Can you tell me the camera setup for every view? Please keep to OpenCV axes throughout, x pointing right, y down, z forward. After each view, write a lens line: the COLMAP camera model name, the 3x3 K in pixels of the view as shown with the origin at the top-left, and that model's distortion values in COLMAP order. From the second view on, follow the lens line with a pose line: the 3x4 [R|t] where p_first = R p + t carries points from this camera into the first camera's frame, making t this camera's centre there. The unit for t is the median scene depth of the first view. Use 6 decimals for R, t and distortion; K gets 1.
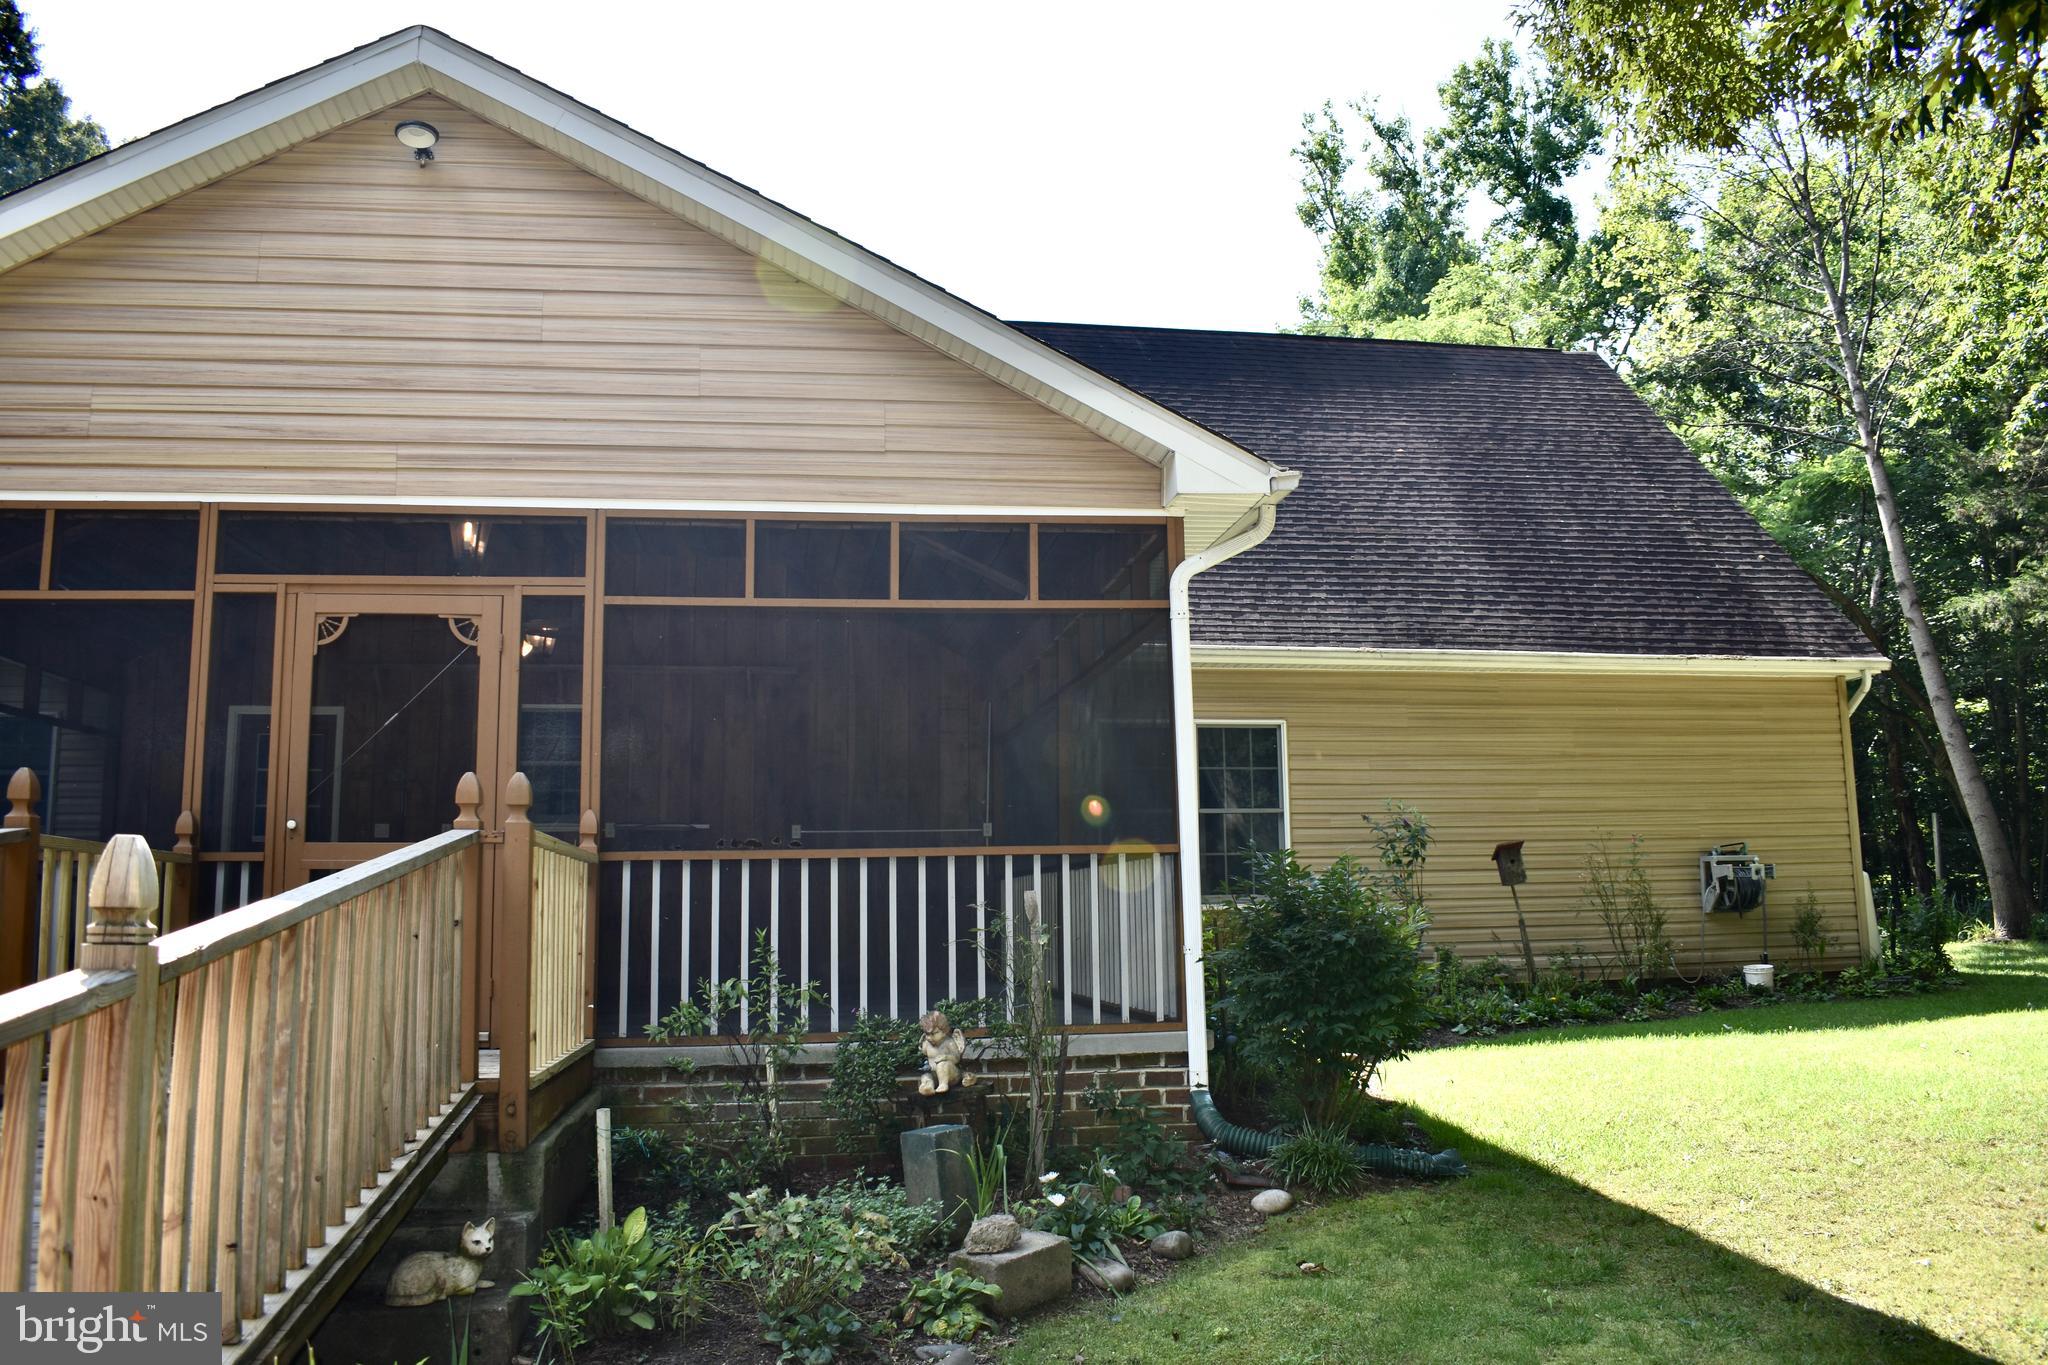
lens RADIAL K [[1645.7, 0, 1024.3], [0, 1645.7, 676.4], [0, 0, 1]] dist [-0.086431, 0.008465]
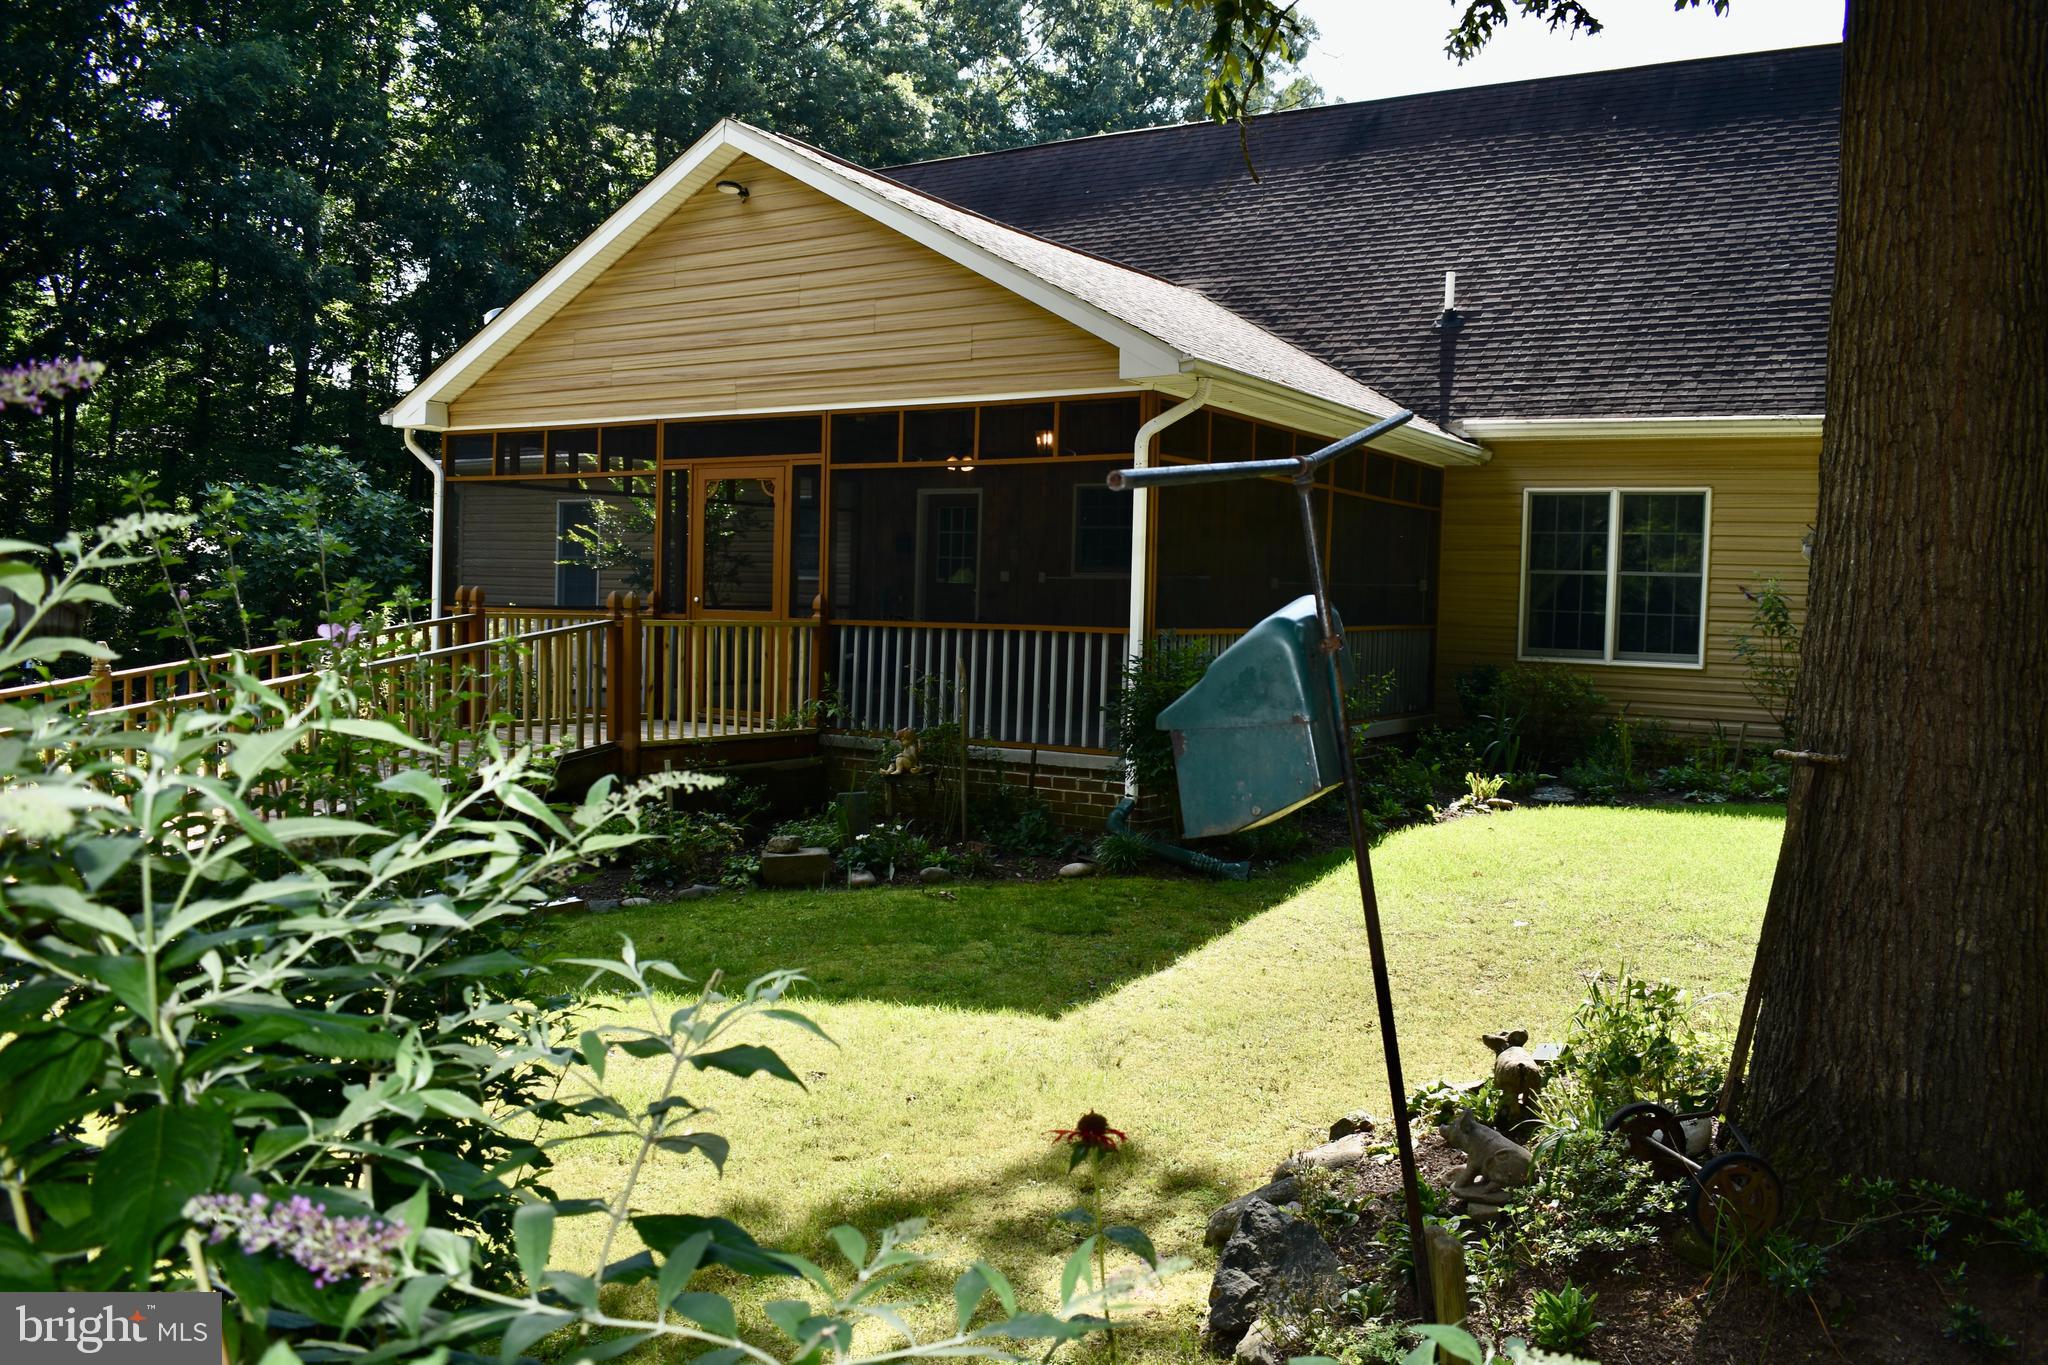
lens RADIAL K [[1645.7, 0, 1021.5], [0, 1645.7, 687.0], [0, 0, 1]] dist [-0.086431, 0.008465]
pose [[0.752428, 0.066907, -0.655268, 0.971960], [0.061663, 0.983303, 0.171208, -0.098695], [0.655782, -0.169227, 0.735739, -0.120359]]
